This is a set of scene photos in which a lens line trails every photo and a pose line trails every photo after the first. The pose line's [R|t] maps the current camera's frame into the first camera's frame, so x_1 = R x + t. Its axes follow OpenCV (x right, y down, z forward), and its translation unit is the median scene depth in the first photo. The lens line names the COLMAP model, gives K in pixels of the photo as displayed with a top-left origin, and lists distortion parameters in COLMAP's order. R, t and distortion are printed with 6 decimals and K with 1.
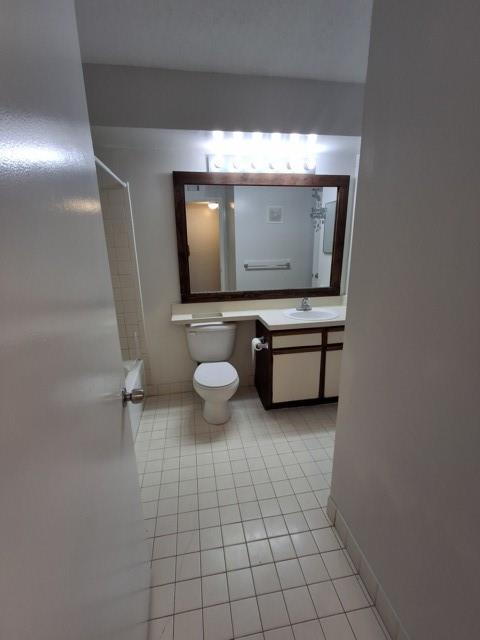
lens RADIAL K [[293.3, 0, 239.4], [0, 293.3, 322.7], [0, 0, 1]] dist [0.001997, 0.000982]
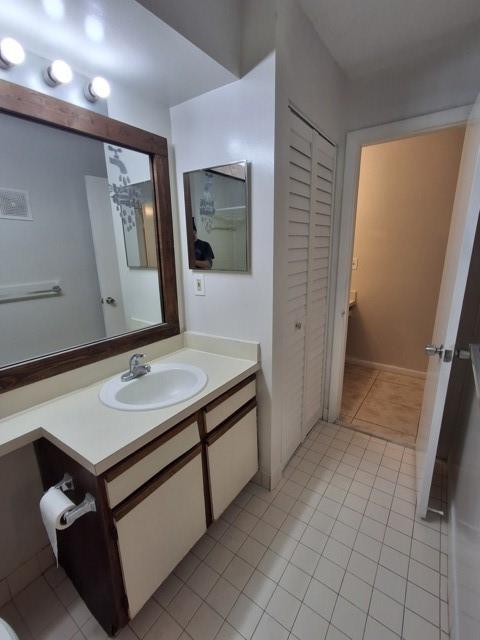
lens RADIAL K [[293.3, 0, 239.4], [0, 293.3, 322.7], [0, 0, 1]] dist [0.001997, 0.000982]
pose [[0.707487, -0.175490, 0.684591, 0.006563], [0.201013, 0.978639, 0.043131, -0.129593], [-0.677537, 0.107097, 0.727650, 0.503269]]
